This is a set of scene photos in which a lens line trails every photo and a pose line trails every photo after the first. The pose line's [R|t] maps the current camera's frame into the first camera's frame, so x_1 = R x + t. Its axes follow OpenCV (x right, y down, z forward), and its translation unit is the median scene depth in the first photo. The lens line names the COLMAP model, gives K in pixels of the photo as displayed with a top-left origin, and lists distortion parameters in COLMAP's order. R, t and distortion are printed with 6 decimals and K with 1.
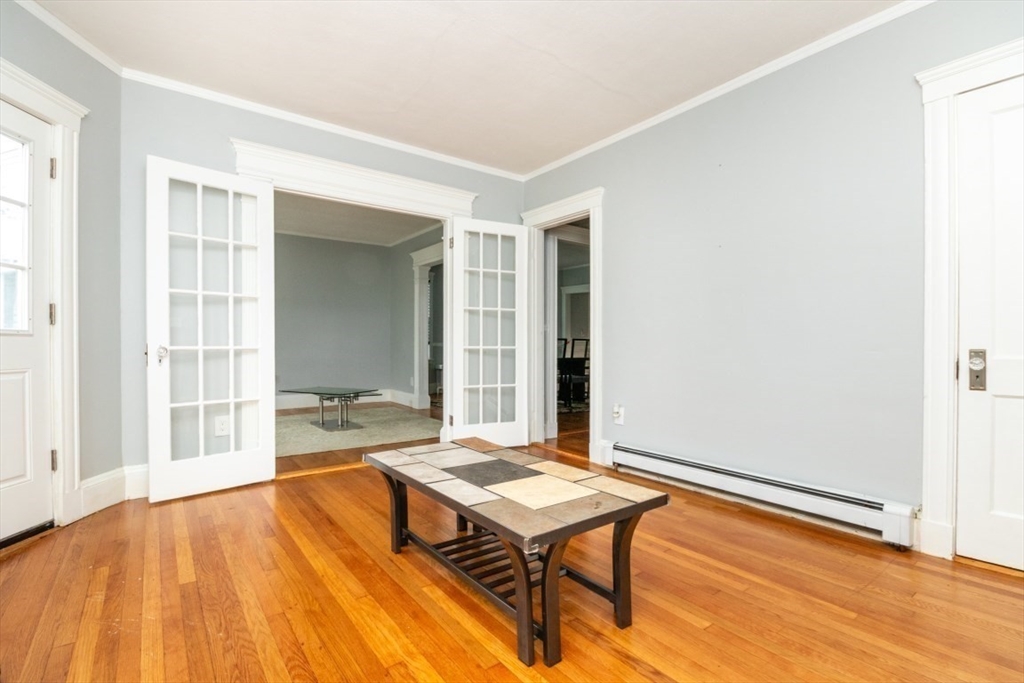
lens RADIAL K [[480.0, 0, 516.4], [0, 480.0, 350.1], [0, 0, 1]] dist [-0.008927, -0.000195]
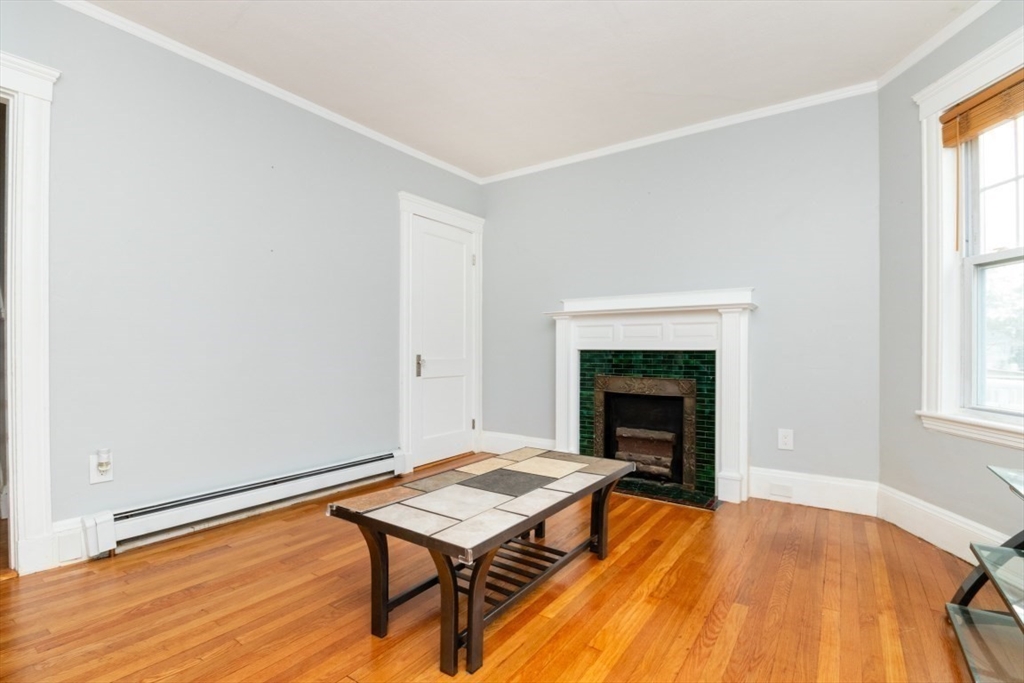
lens RADIAL K [[480.0, 0, 516.4], [0, 480.0, 350.1], [0, 0, 1]] dist [-0.008927, -0.000195]
pose [[-0.316154, -0.003849, 0.948700, -0.911347], [0.006289, 0.999961, 0.006153, -0.027167], [-0.948687, 0.007911, -0.316117, 1.166311]]
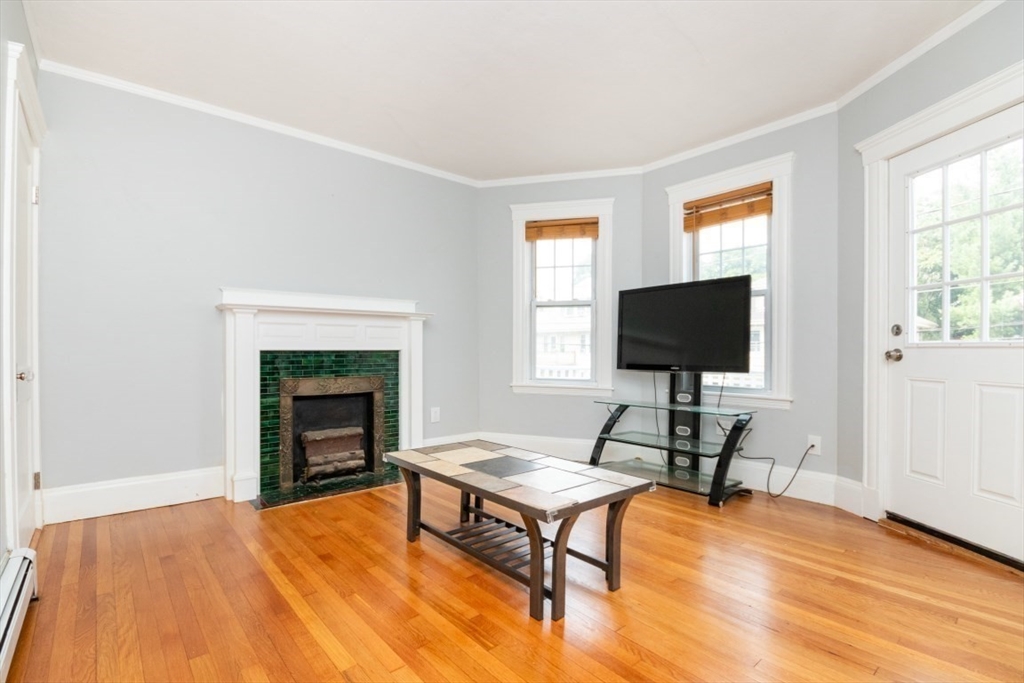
lens RADIAL K [[480.0, 0, 516.4], [0, 480.0, 350.1], [0, 0, 1]] dist [-0.008927, -0.000195]
pose [[-0.998400, -0.000171, -0.056538, -0.014611], [-0.000968, 0.999901, 0.014069, -0.038797], [0.056530, 0.014102, -0.998301, 1.929427]]
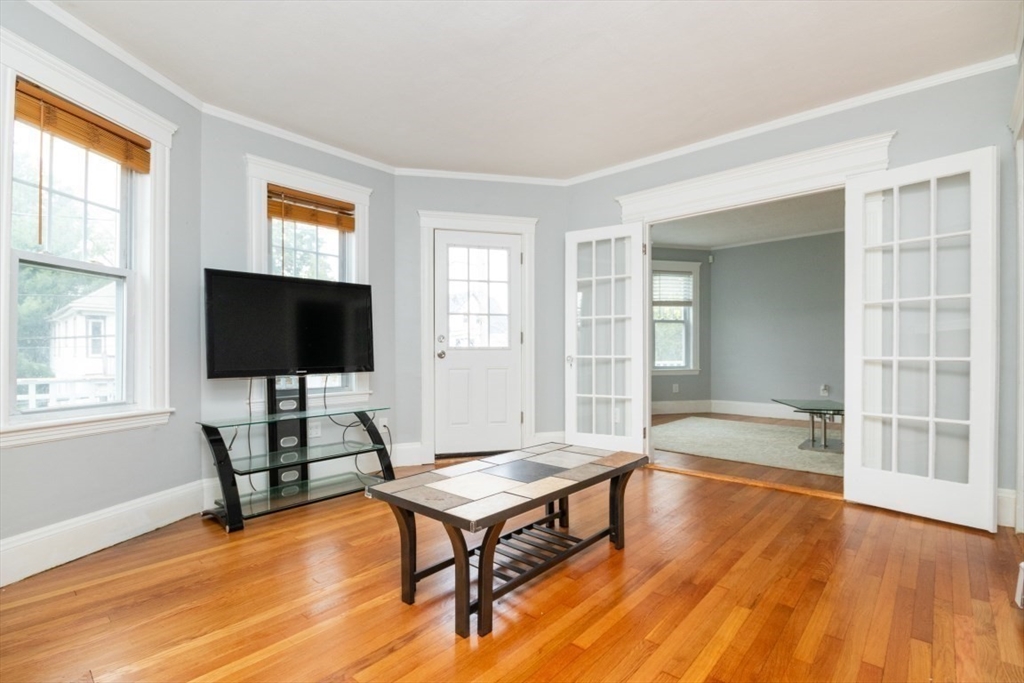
lens RADIAL K [[480.0, 0, 516.4], [0, 480.0, 350.1], [0, 0, 1]] dist [-0.008927, -0.000195]
pose [[0.188668, -0.005873, -0.982023, 0.931401], [-0.007784, 0.999942, -0.007475, -0.014951], [0.982010, 0.009054, 0.188611, 0.688802]]
